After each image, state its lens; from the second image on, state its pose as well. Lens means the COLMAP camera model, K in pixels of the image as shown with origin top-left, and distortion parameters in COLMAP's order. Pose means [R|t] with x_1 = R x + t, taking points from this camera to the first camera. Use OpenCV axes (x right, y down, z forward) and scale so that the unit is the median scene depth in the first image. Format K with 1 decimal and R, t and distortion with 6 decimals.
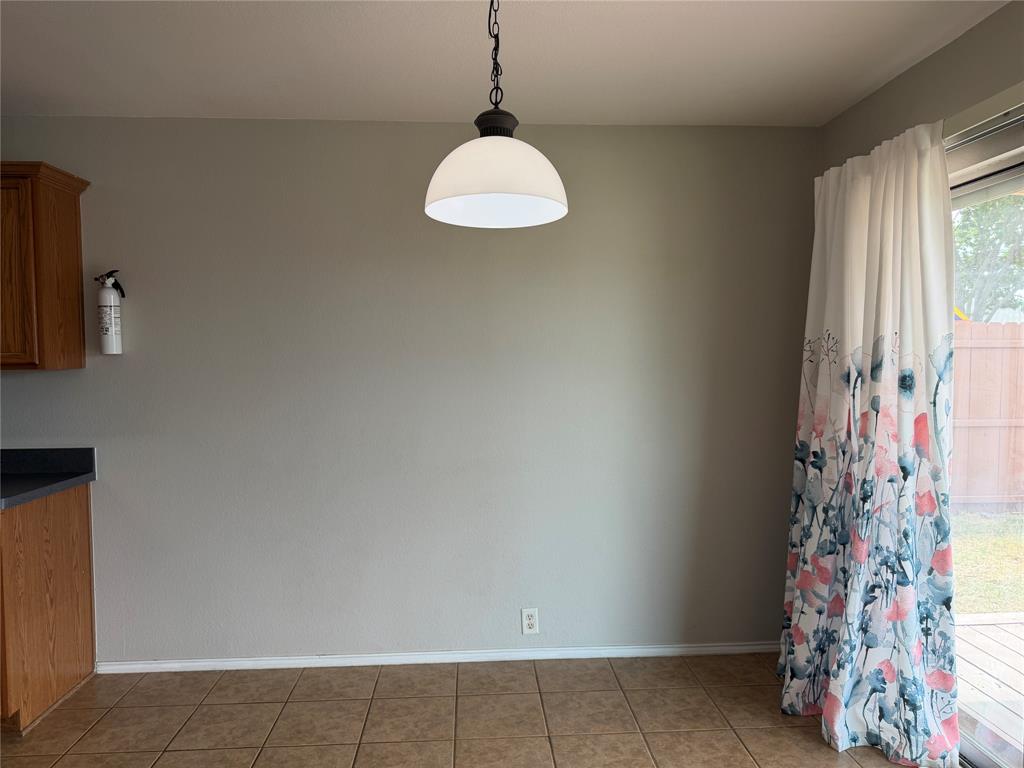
lens RADIAL K [[729.0, 0, 512.0], [0, 729.0, 384.0], [0, 0, 1]] dist [-0.005526, -0.002271]
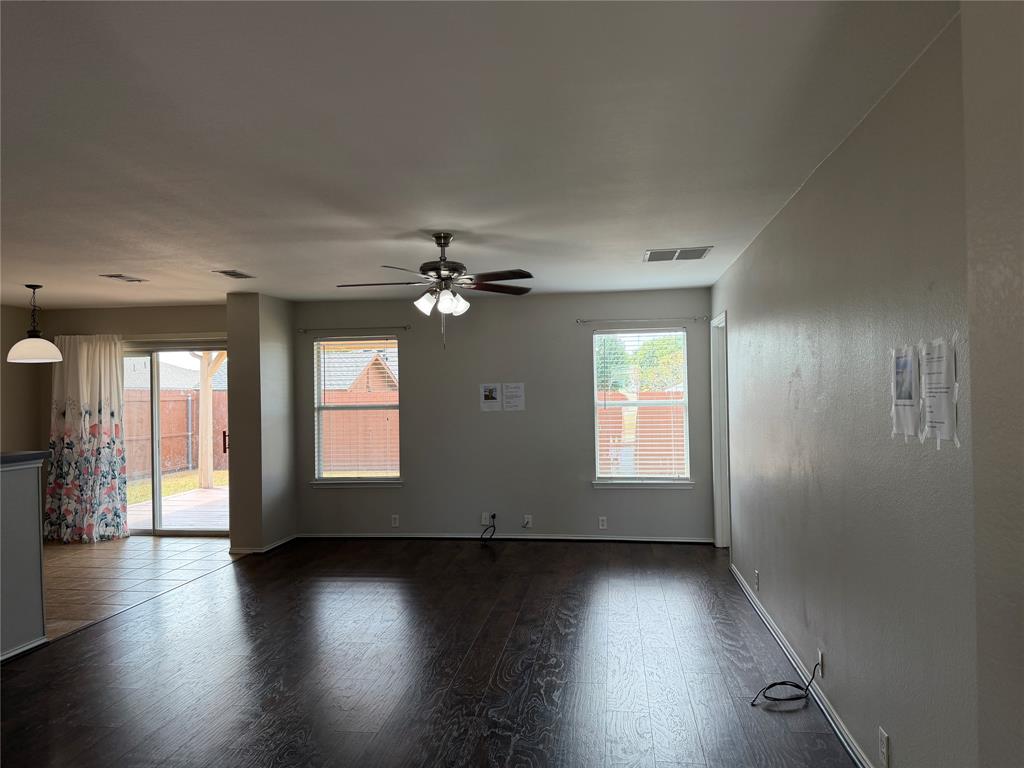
lens RADIAL K [[729.0, 0, 512.0], [0, 729.0, 384.0], [0, 0, 1]] dist [-0.005526, -0.002271]
pose [[0.193816, 0.007163, 0.981012, -2.139634], [0.050098, 0.998596, -0.017189, 0.007671], [-0.979758, 0.052478, 0.193185, -1.263251]]
